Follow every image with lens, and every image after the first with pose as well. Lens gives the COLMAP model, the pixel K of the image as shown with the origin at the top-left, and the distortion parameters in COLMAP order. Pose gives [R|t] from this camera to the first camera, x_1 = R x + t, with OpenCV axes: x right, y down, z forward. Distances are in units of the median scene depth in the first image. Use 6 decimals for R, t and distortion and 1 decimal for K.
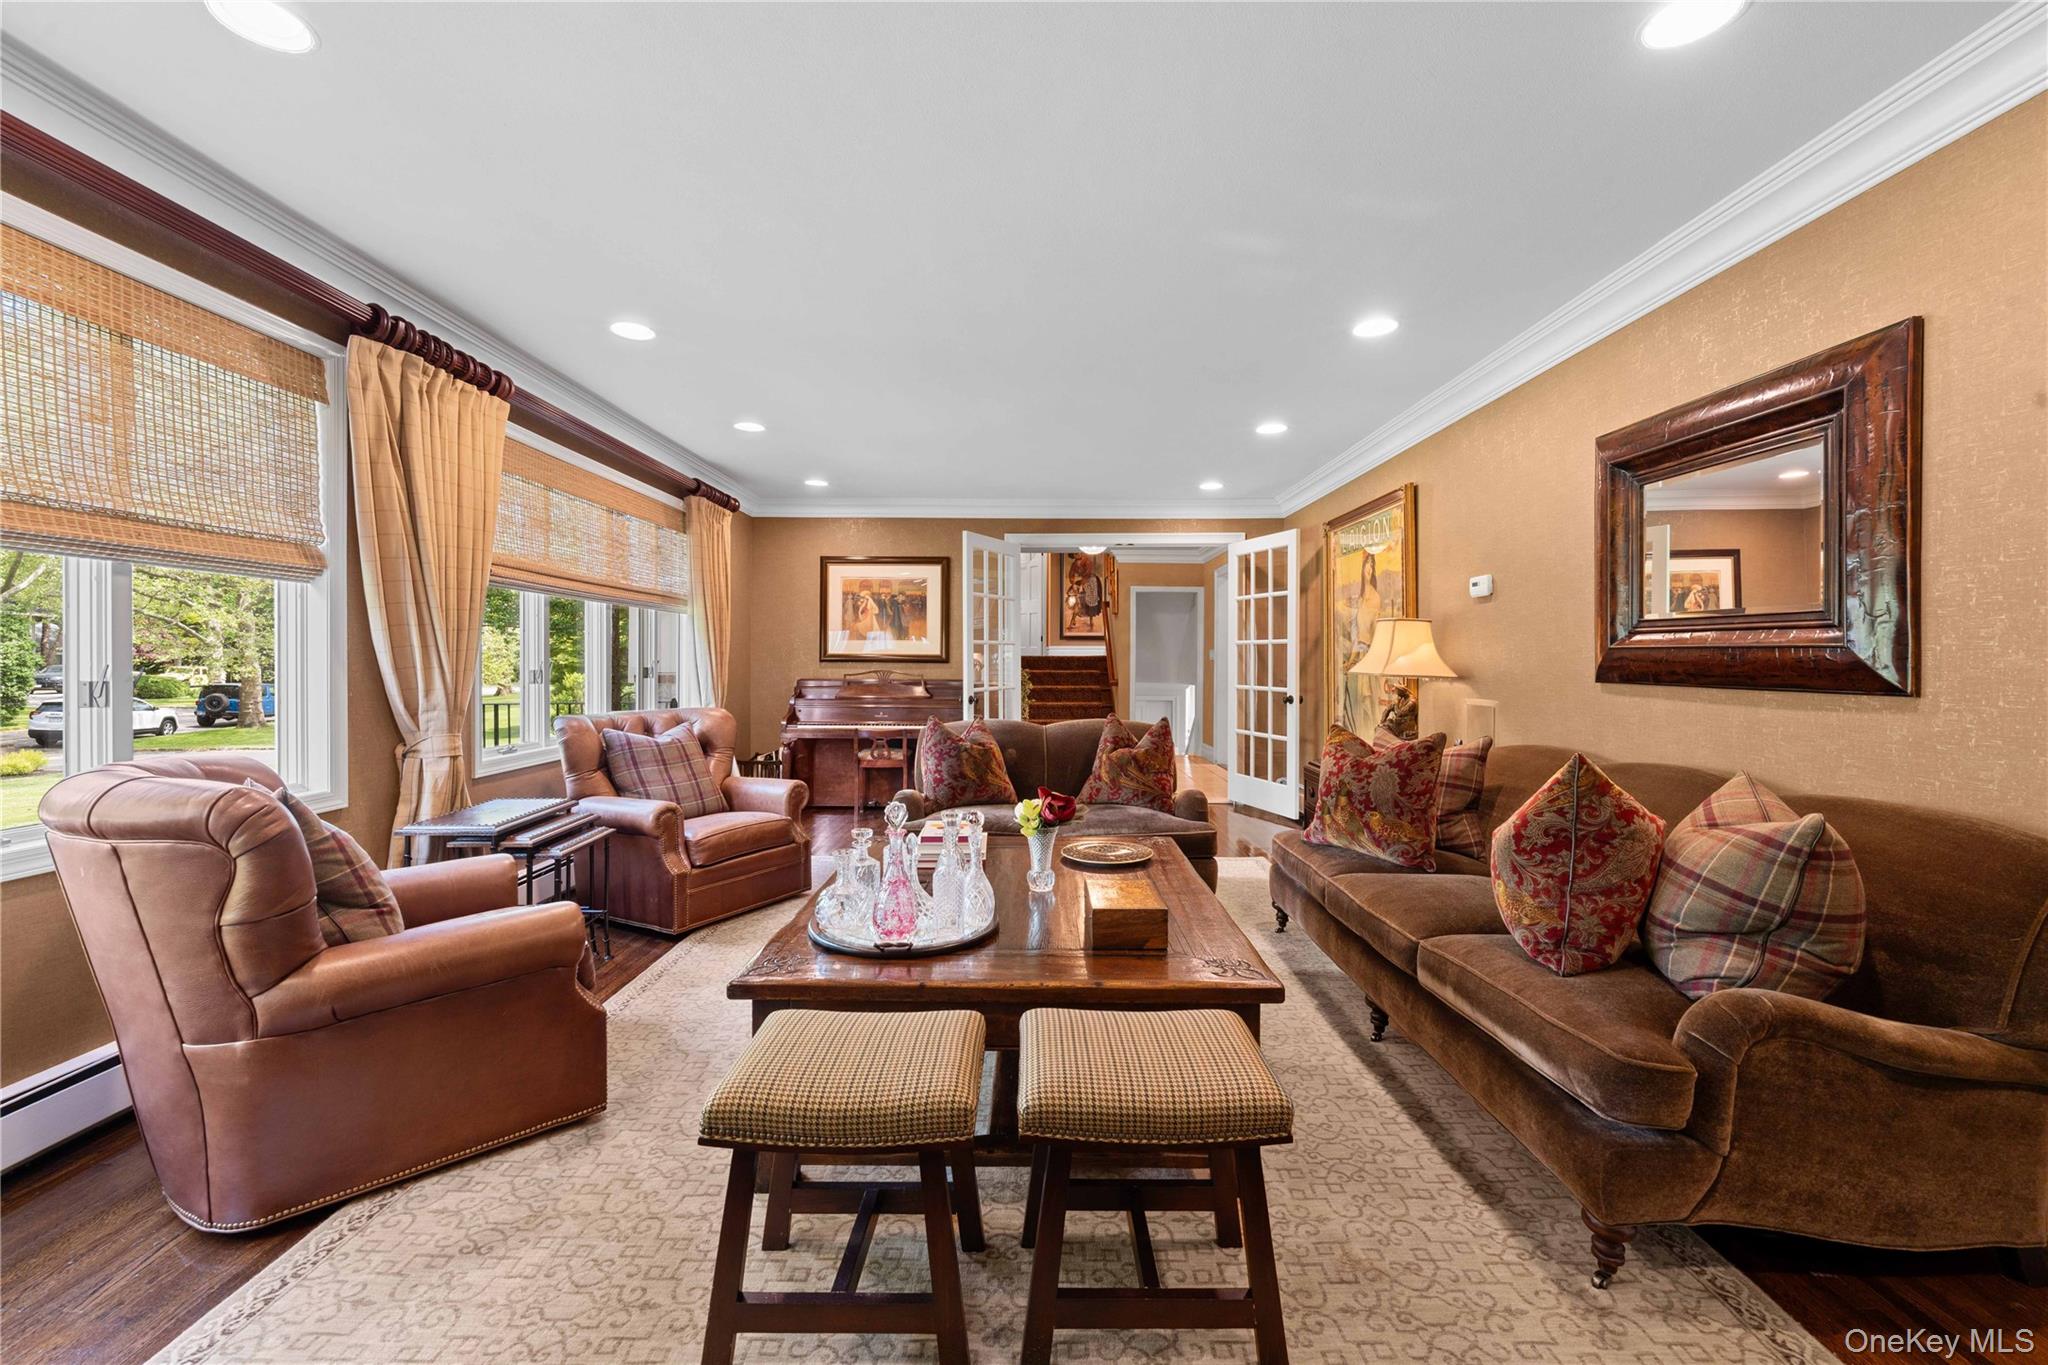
lens RADIAL K [[834.2, 0, 1021.4], [0, 834.2, 667.0], [0, 0, 1]] dist [0.002402, -0.001991]
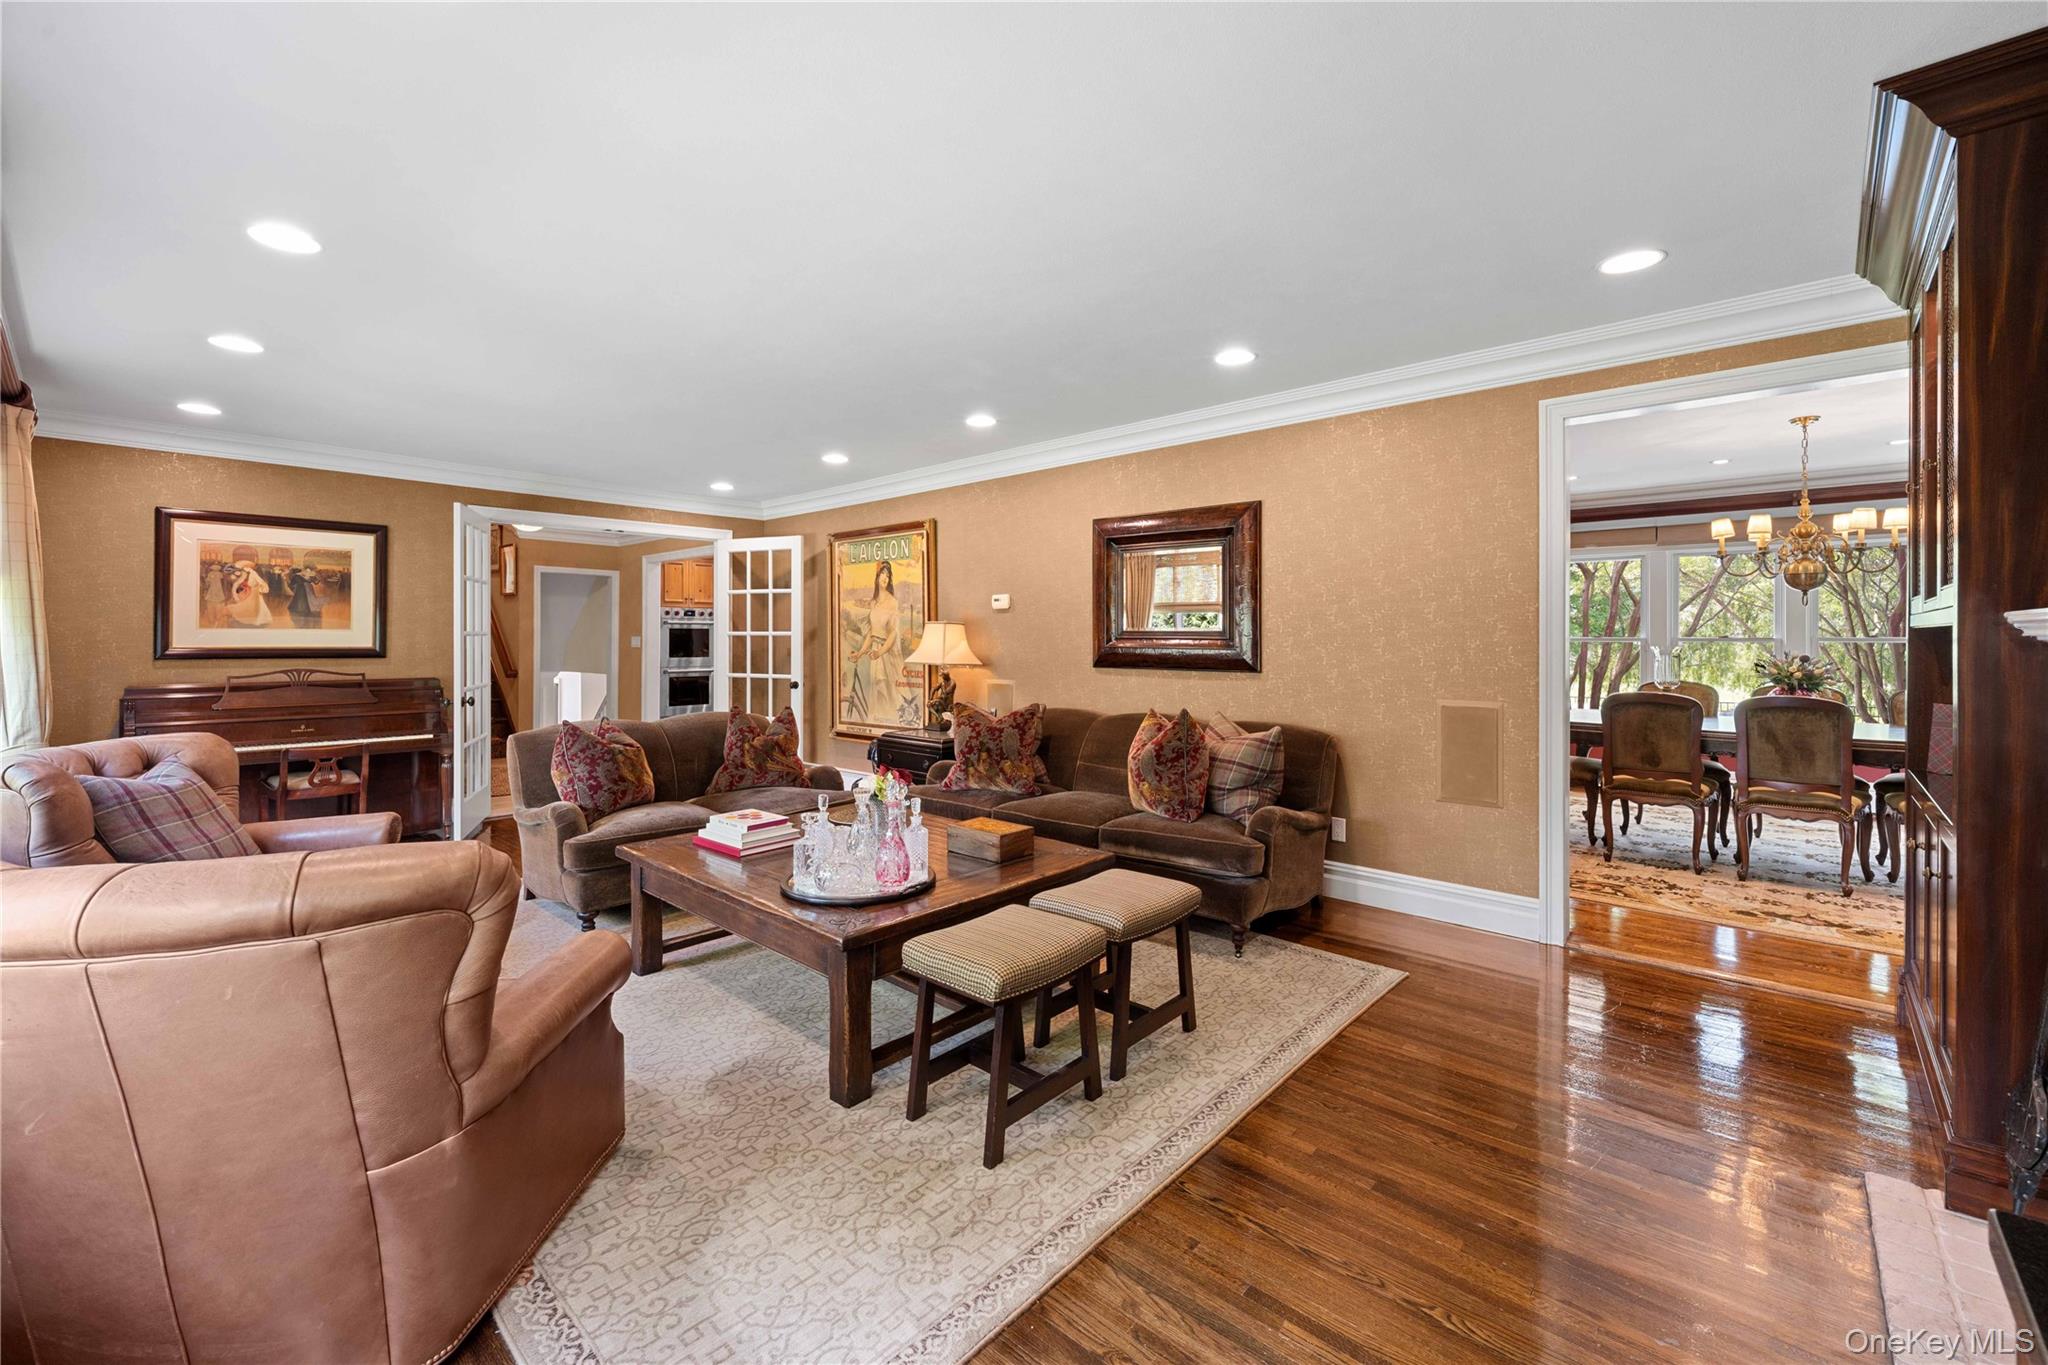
lens RADIAL K [[834.2, 0, 1051.2], [0, 834.2, 639.8], [0, 0, 1]] dist [0.002402, -0.001991]
pose [[0.658502, -0.002966, 0.752573, -0.485626], [0.008659, 0.999956, -0.003635, -0.024664], [-0.752529, 0.008911, 0.658499, -0.018434]]
